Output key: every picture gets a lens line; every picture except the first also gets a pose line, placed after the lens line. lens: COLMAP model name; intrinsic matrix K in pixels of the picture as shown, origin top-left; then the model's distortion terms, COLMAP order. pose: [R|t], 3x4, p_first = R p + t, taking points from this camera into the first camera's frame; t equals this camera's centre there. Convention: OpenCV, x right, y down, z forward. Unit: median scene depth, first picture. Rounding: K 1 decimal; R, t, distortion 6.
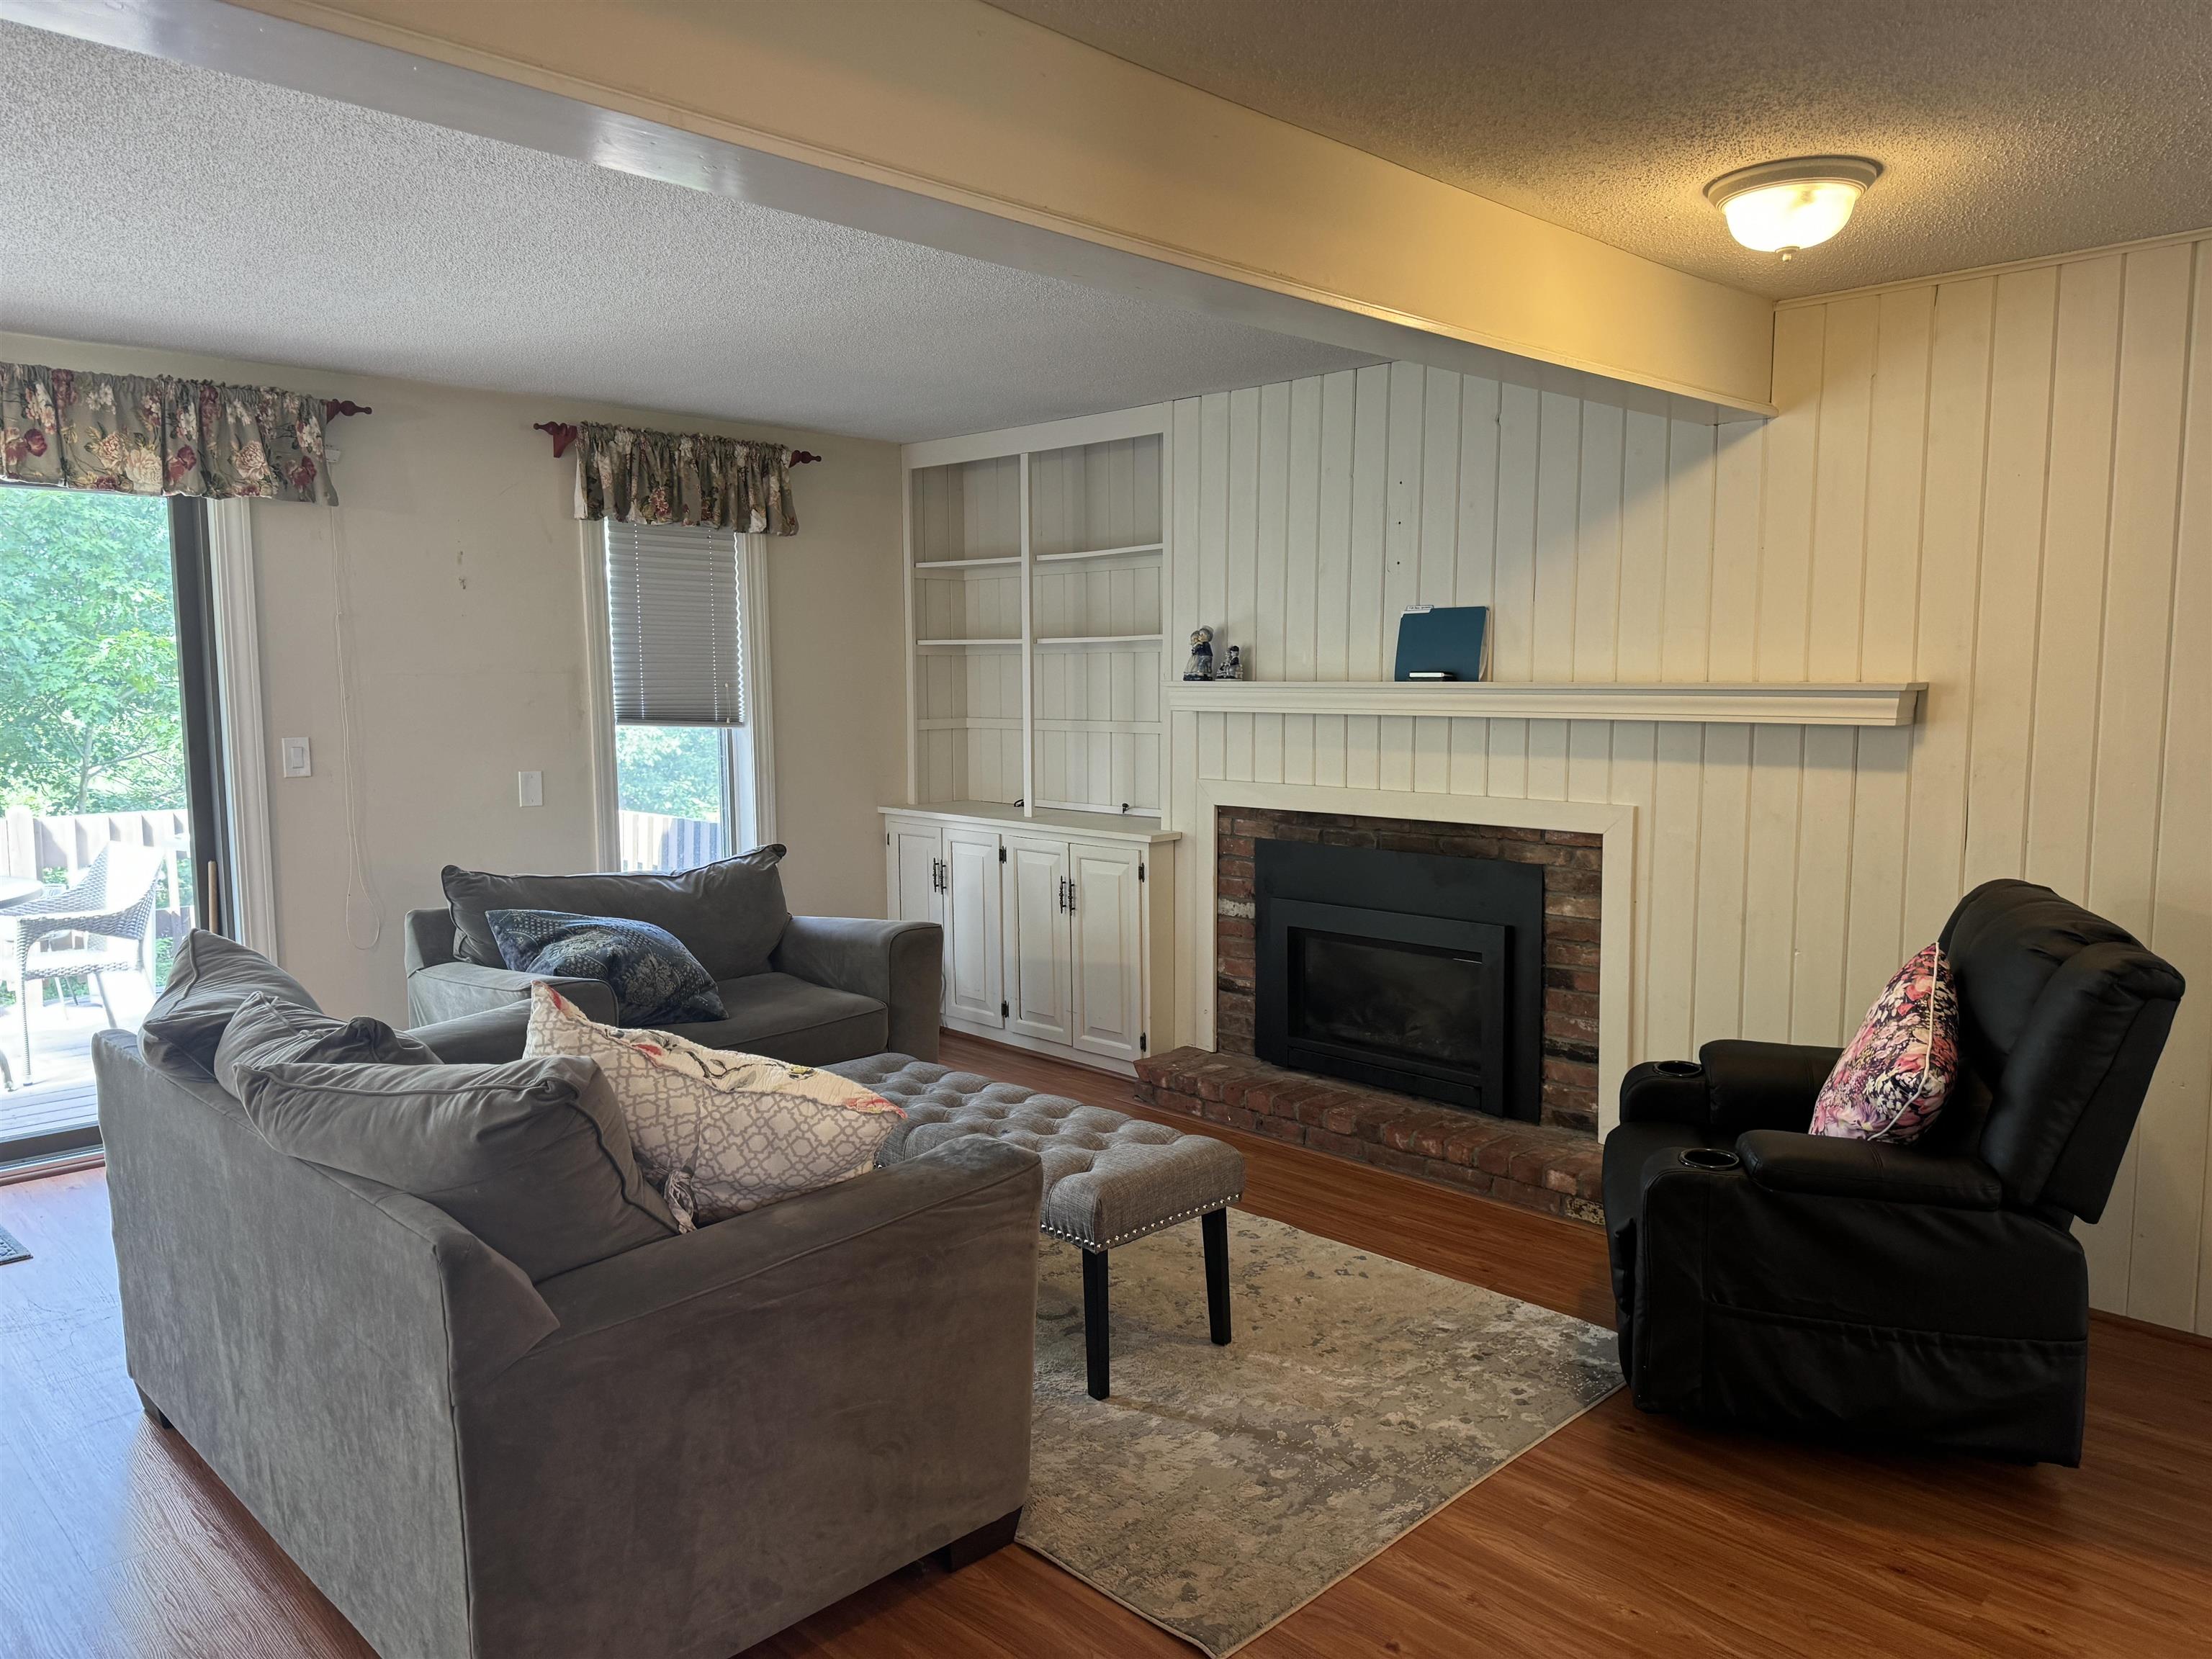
lens RADIAL K [[1536.6, 0, 1110.2], [0, 1536.6, 835.7], [0, 0, 1]] dist [0.024586, -0.022656]
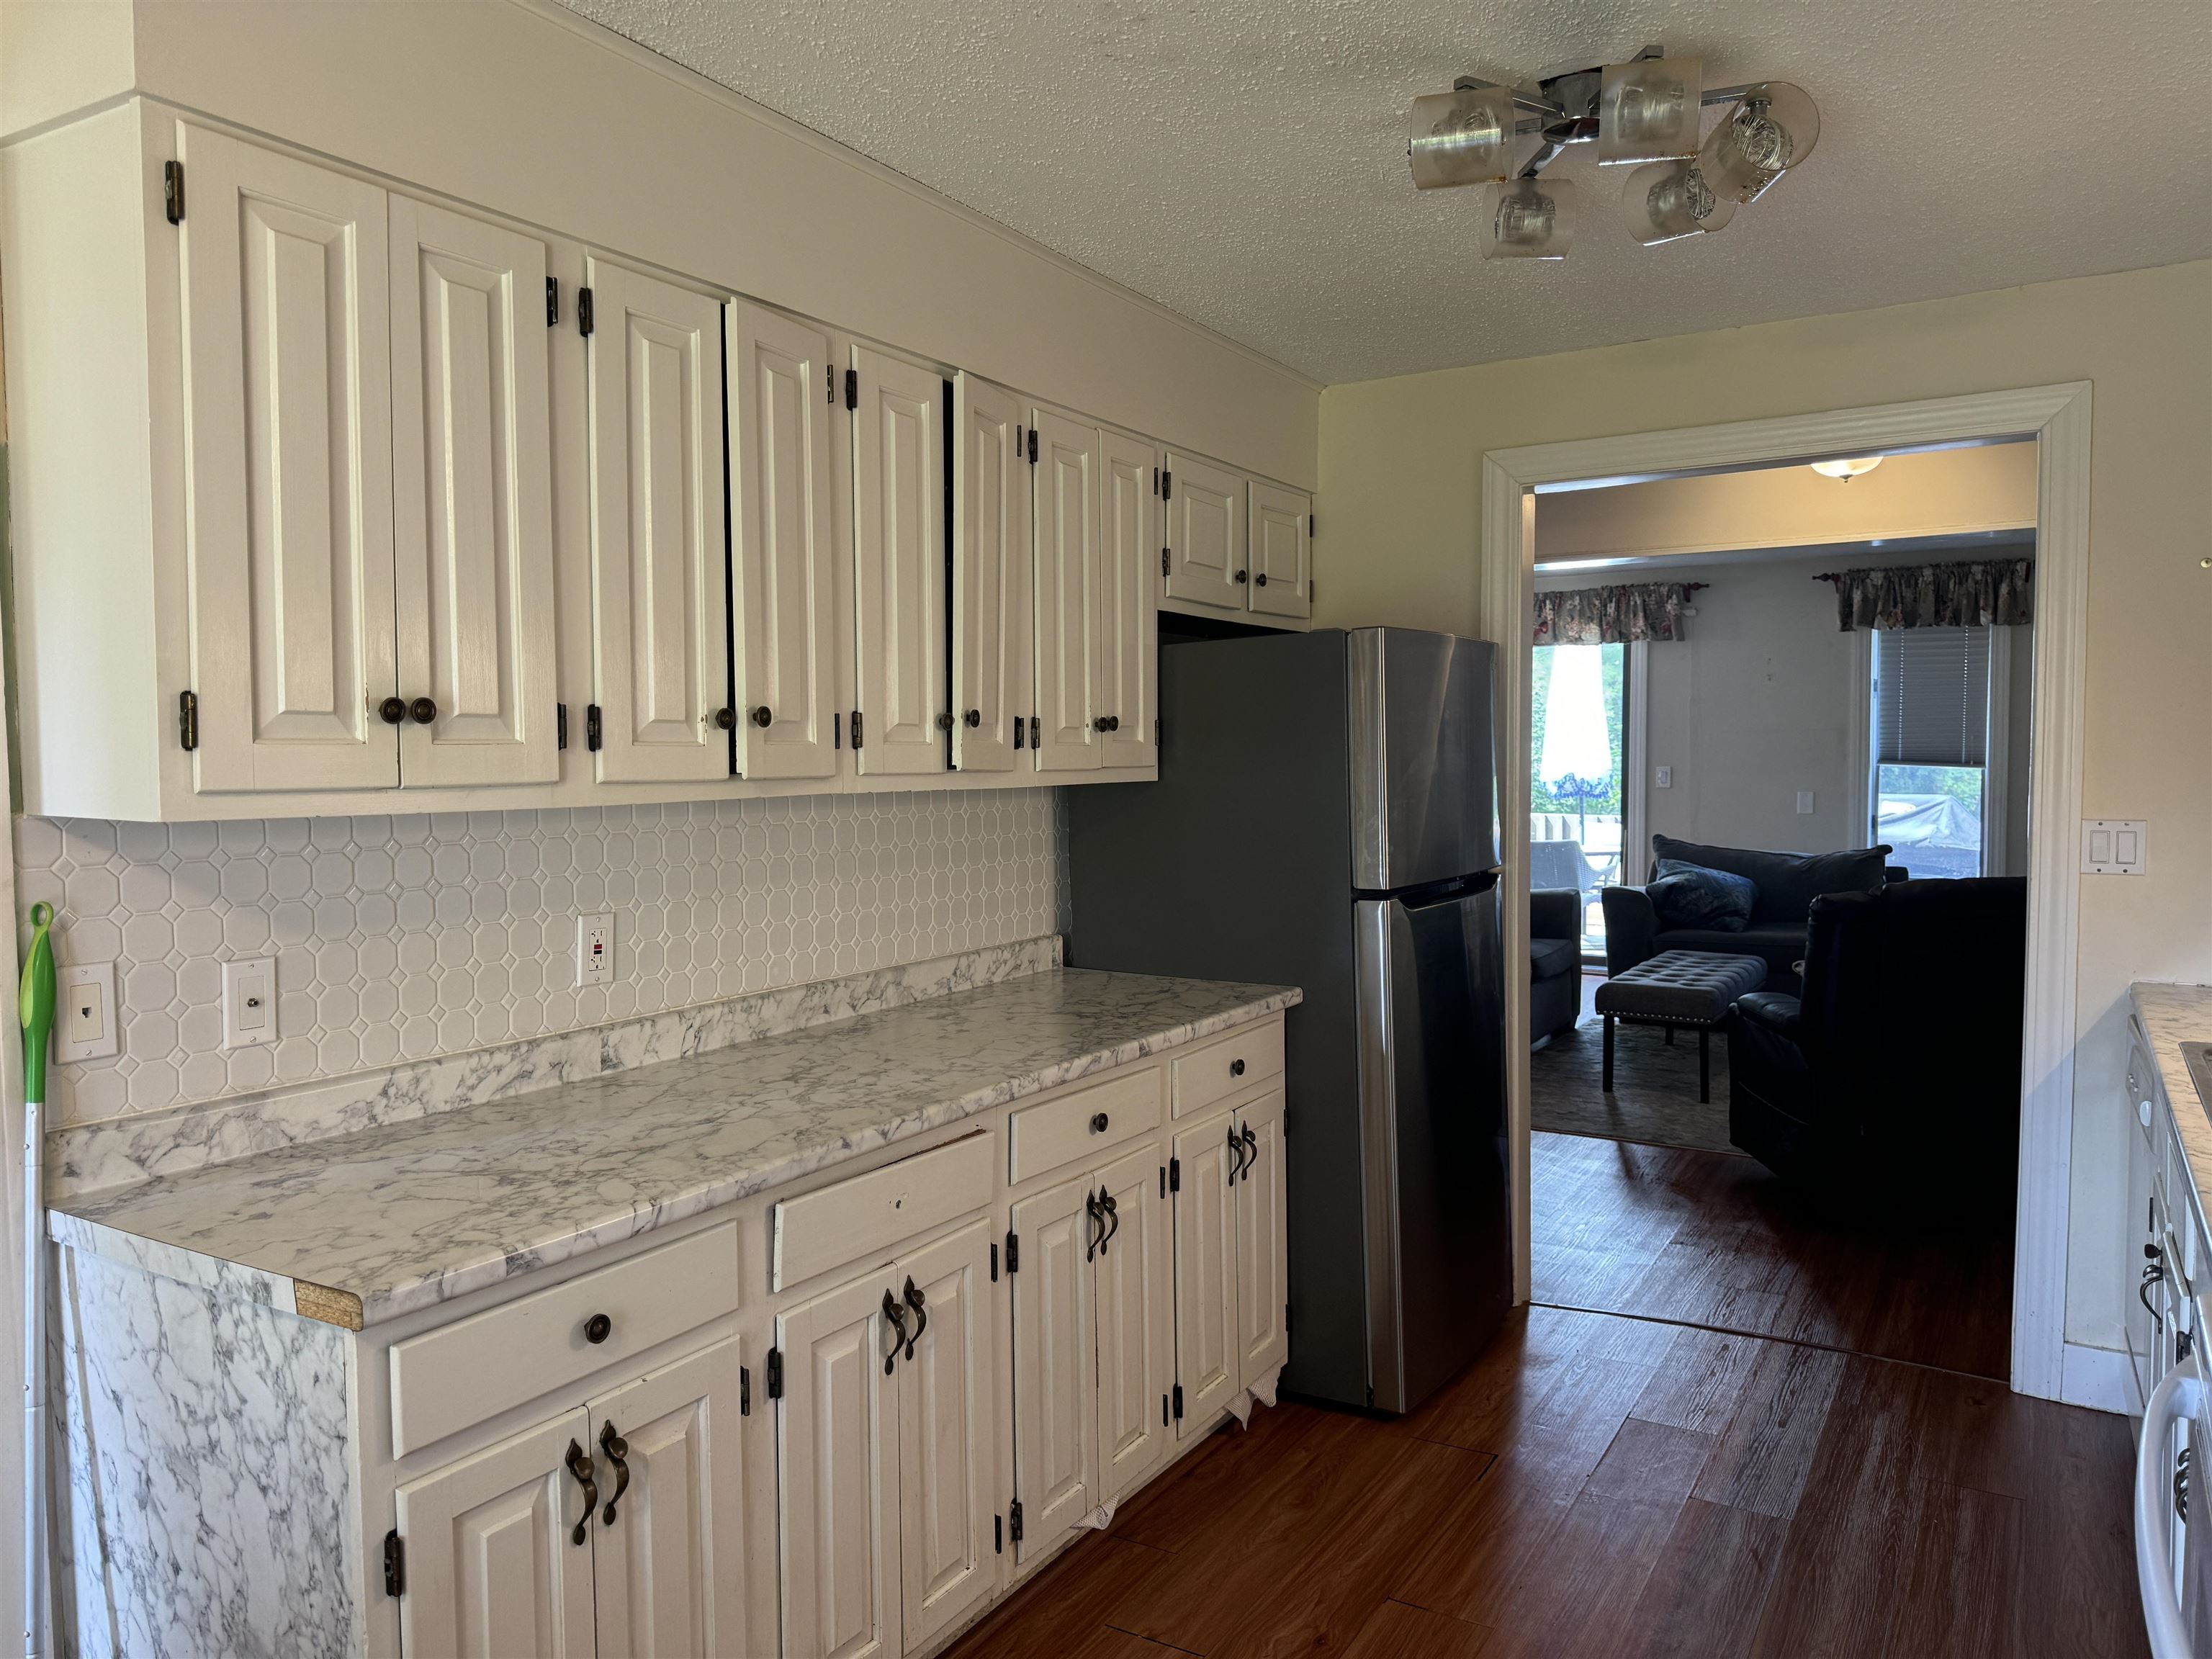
lens RADIAL K [[1536.6, 0, 1109.1], [0, 1536.6, 818.2], [0, 0, 1]] dist [0.024586, -0.022656]
pose [[0.274569, 0.048814, -0.960328, 1.043774], [-0.088707, 0.995738, 0.025251, 0.009832], [0.957467, 0.078255, 0.277729, -0.139433]]
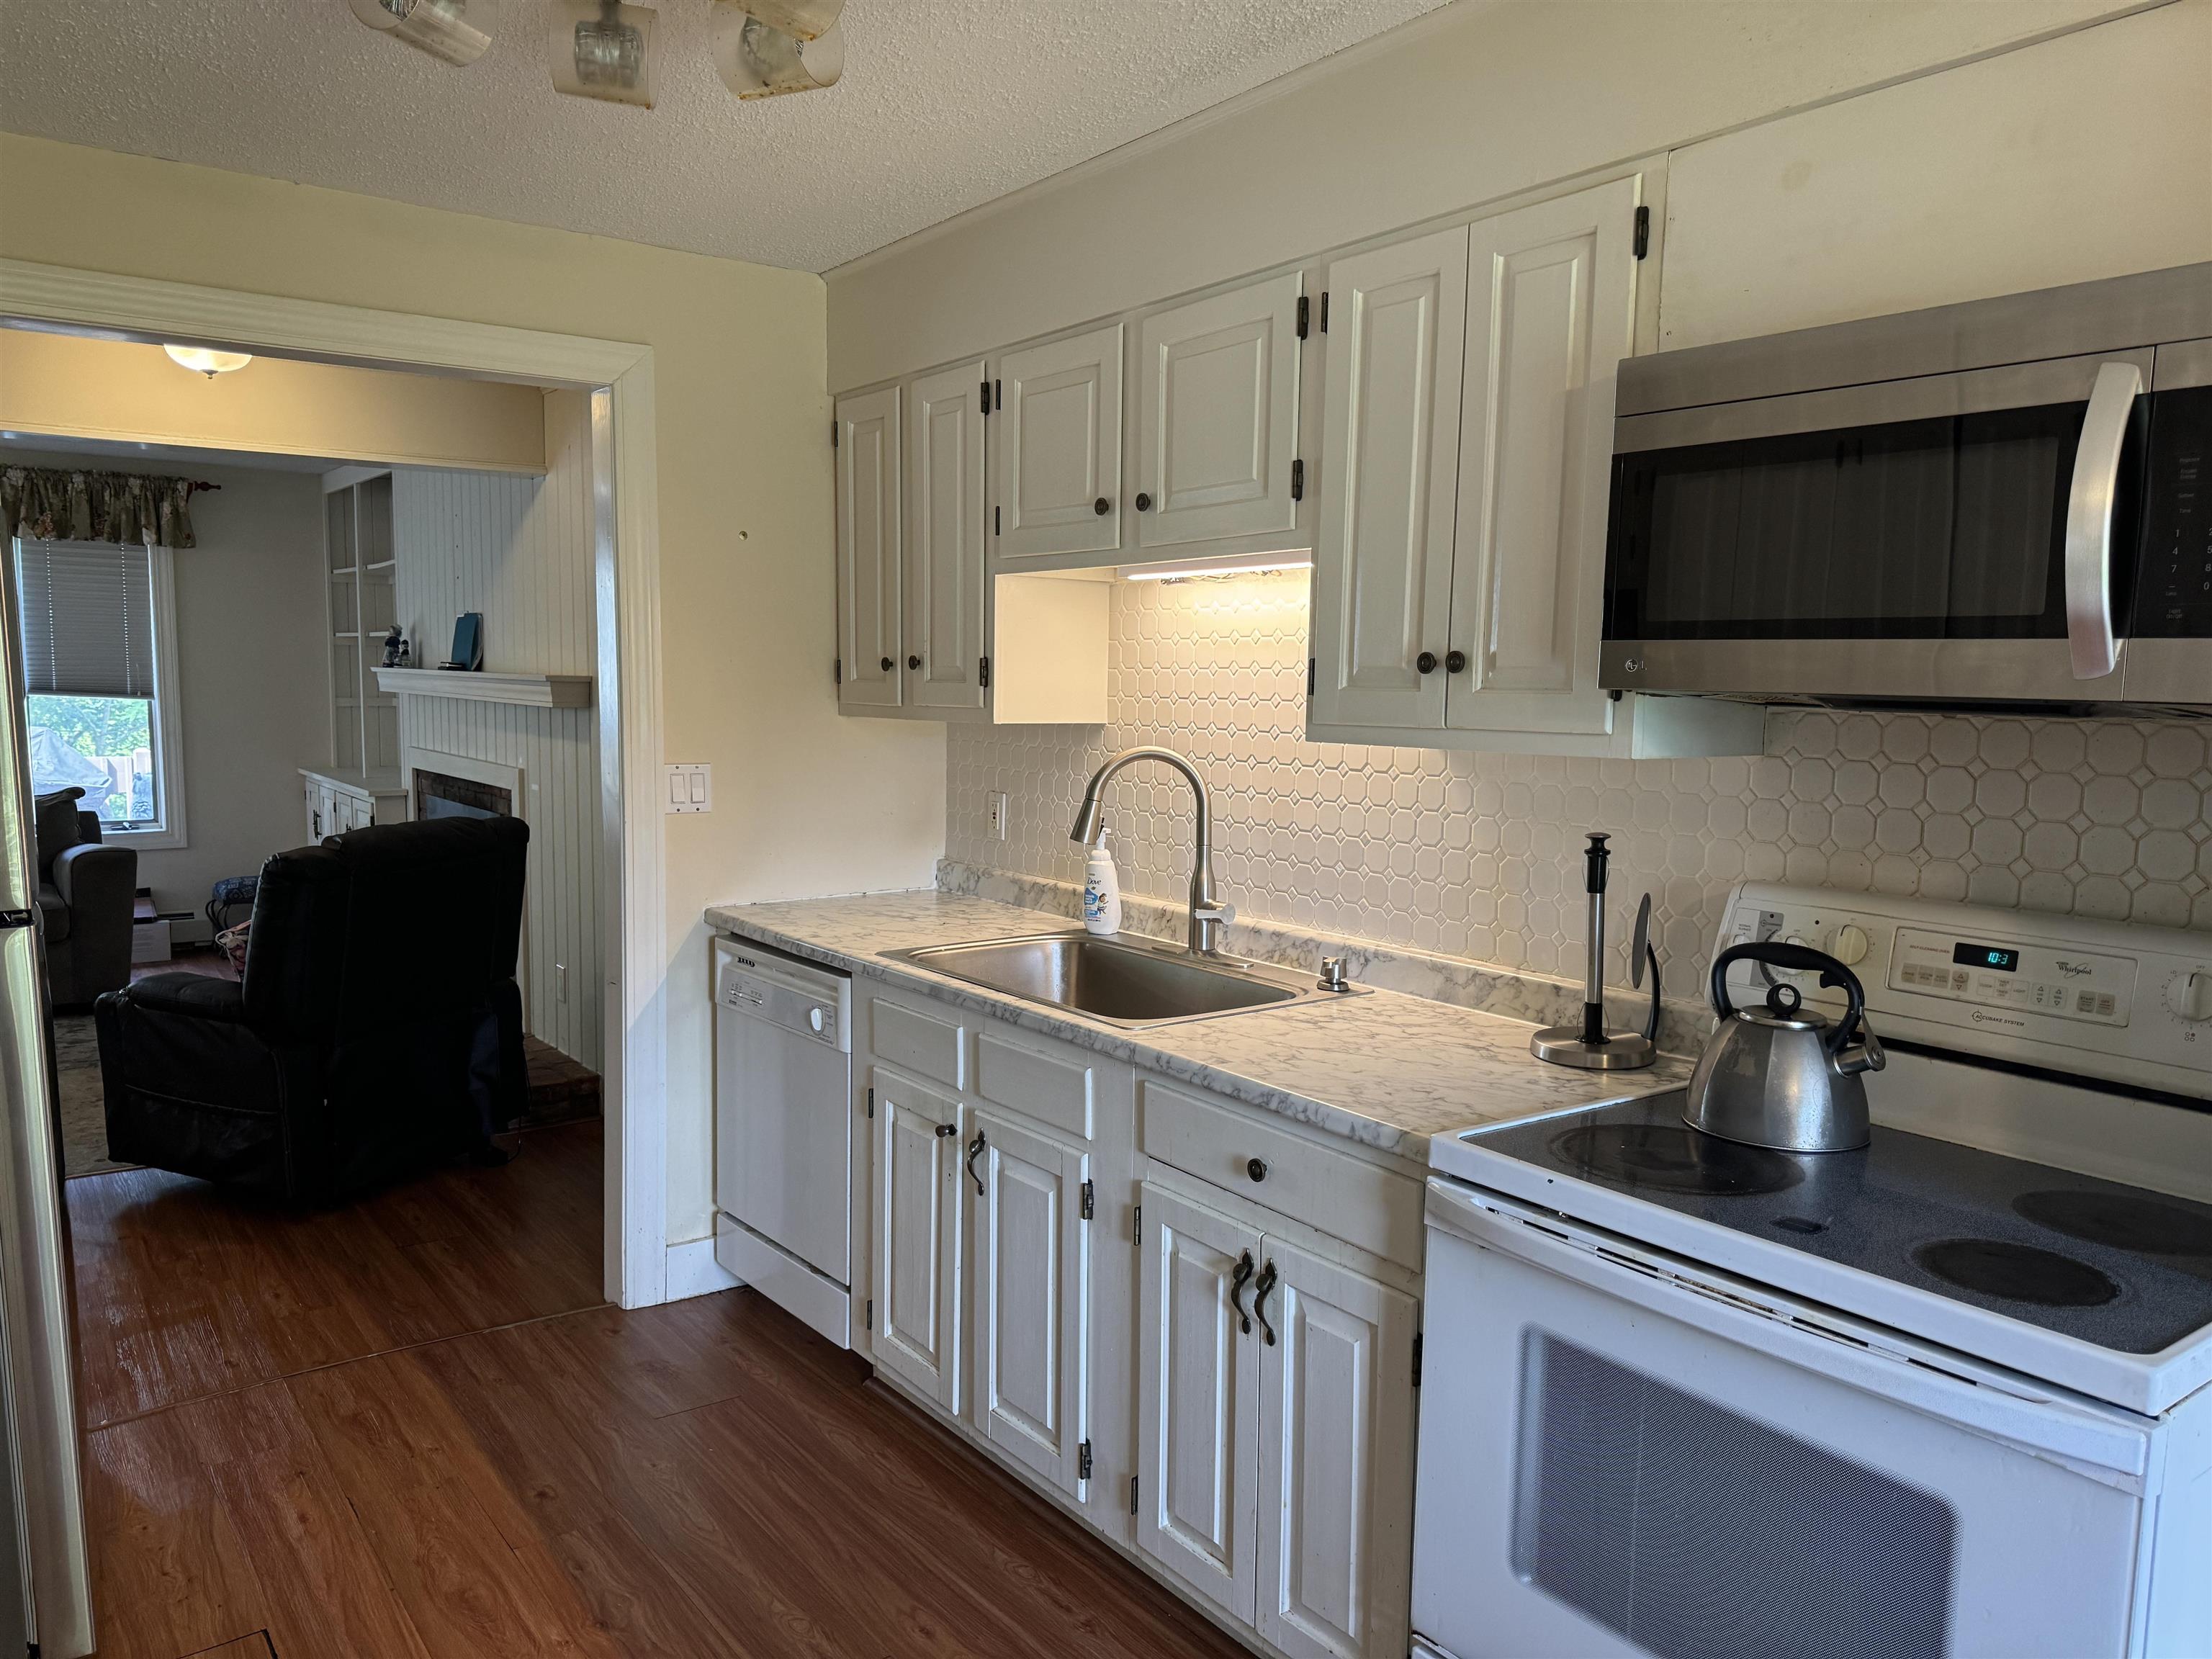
lens RADIAL K [[1536.6, 0, 1106.7], [0, 1536.6, 832.9], [0, 0, 1]] dist [0.024586, -0.022656]
pose [[0.995151, 0.029160, -0.093938, 0.808018], [-0.028853, 0.999573, 0.004631, 0.013935], [0.094033, -0.001898, 0.995567, -0.237356]]
